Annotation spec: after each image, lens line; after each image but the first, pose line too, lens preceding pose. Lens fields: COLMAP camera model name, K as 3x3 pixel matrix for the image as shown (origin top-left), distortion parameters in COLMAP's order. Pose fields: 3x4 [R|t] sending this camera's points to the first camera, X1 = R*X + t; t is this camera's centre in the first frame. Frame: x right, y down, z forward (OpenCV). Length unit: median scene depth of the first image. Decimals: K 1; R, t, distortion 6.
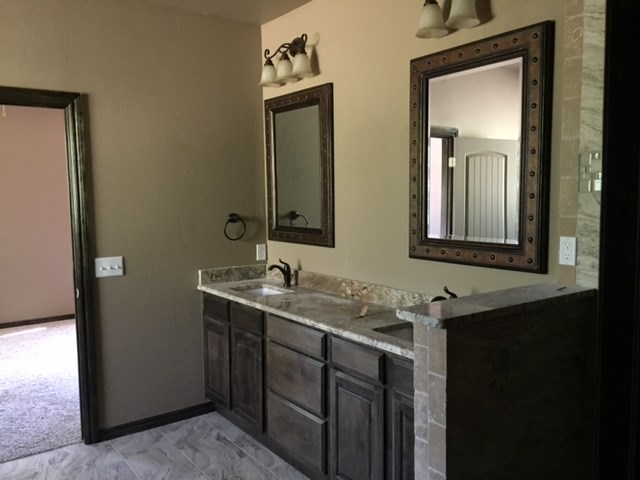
lens RADIAL K [[543.5, 0, 320.1], [0, 543.5, 239.9], [0, 0, 1]] dist [0.016661, -0.015103]
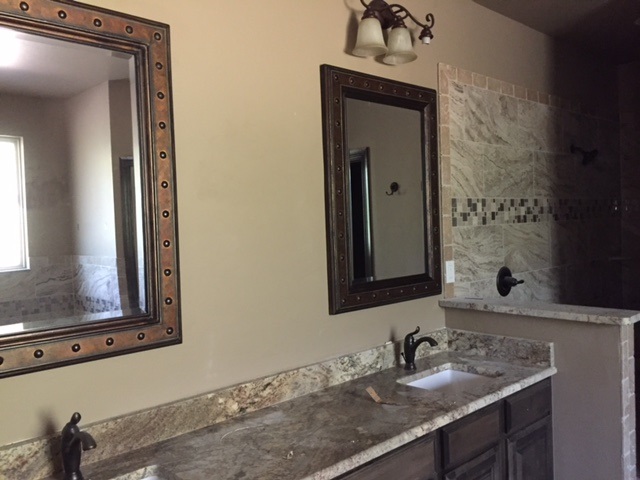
lens RADIAL K [[543.5, 0, 320.2], [0, 543.5, 240.7], [0, 0, 1]] dist [0.016661, -0.015103]
pose [[-0.117058, -0.012459, 0.993047, -0.569397], [0.122652, 0.992085, 0.026904, -0.090113], [-0.985522, 0.124948, -0.114603, 1.035830]]
